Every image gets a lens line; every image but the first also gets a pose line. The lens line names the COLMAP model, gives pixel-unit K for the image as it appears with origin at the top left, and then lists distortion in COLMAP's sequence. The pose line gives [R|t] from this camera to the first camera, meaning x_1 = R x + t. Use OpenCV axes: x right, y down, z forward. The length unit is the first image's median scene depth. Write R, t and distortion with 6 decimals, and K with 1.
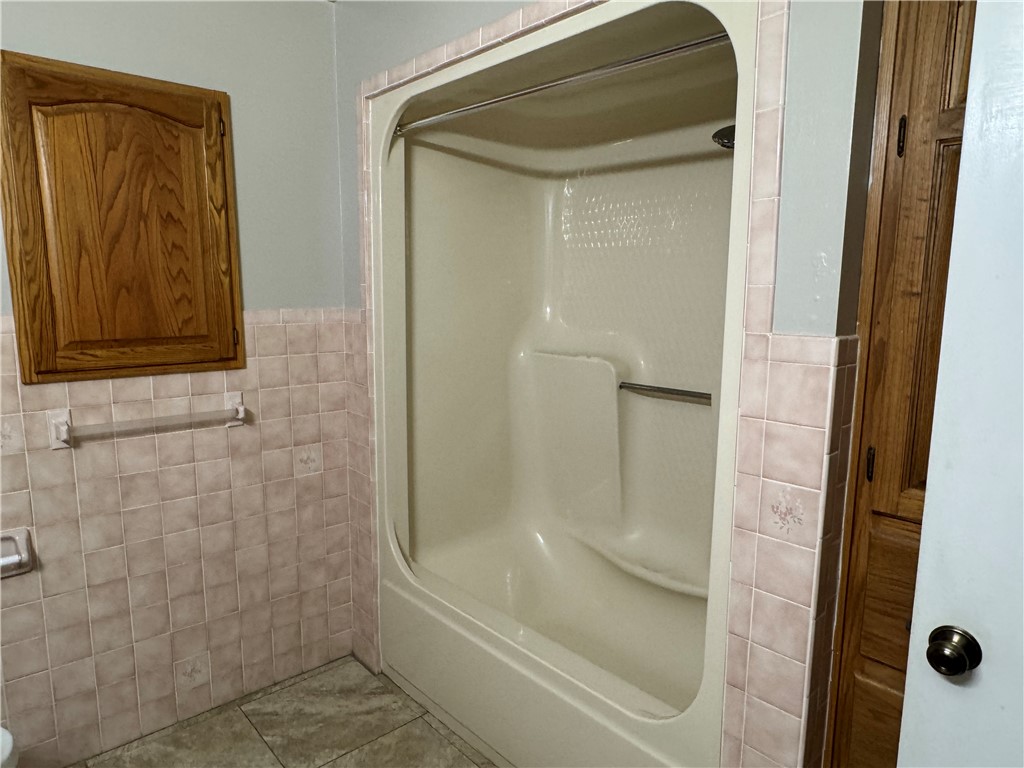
lens RADIAL K [[656.6, 0, 509.3], [0, 656.6, 389.9], [0, 0, 1]] dist [0.000023, 0.004425]
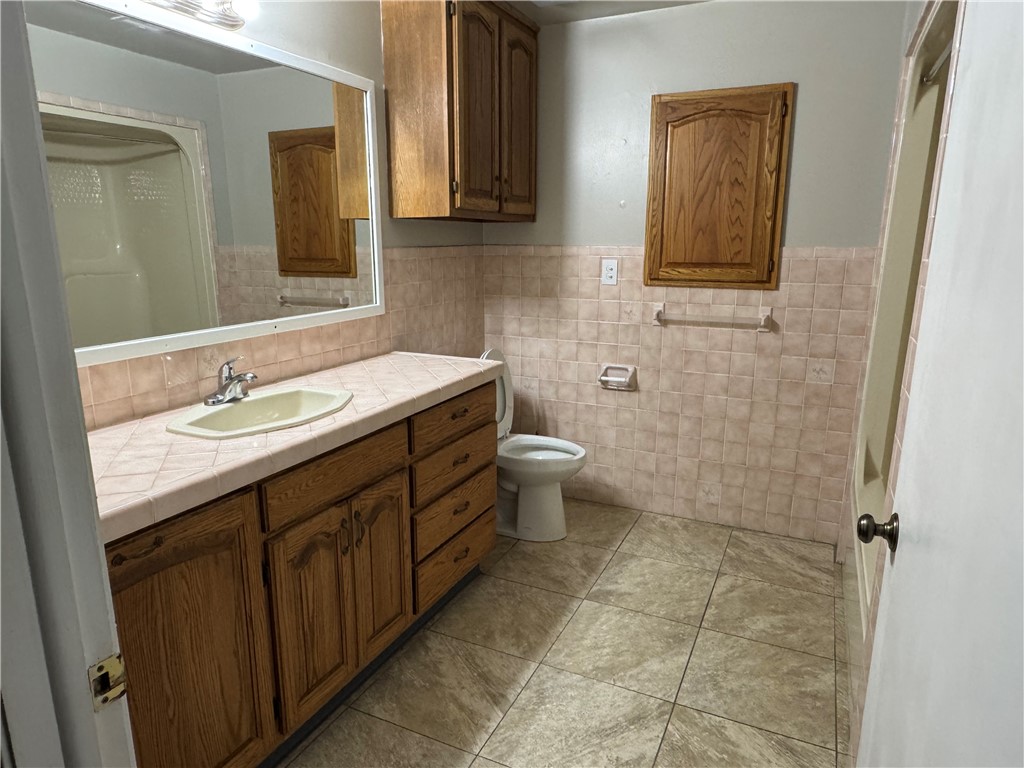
lens RADIAL K [[656.6, 0, 513.4], [0, 656.6, 385.2], [0, 0, 1]] dist [0.000023, 0.004425]
pose [[0.405962, 0.192979, -0.893283, 0.652270], [-0.144473, 0.978712, 0.145777, 0.040953], [0.902398, 0.069876, 0.425200, -0.049498]]
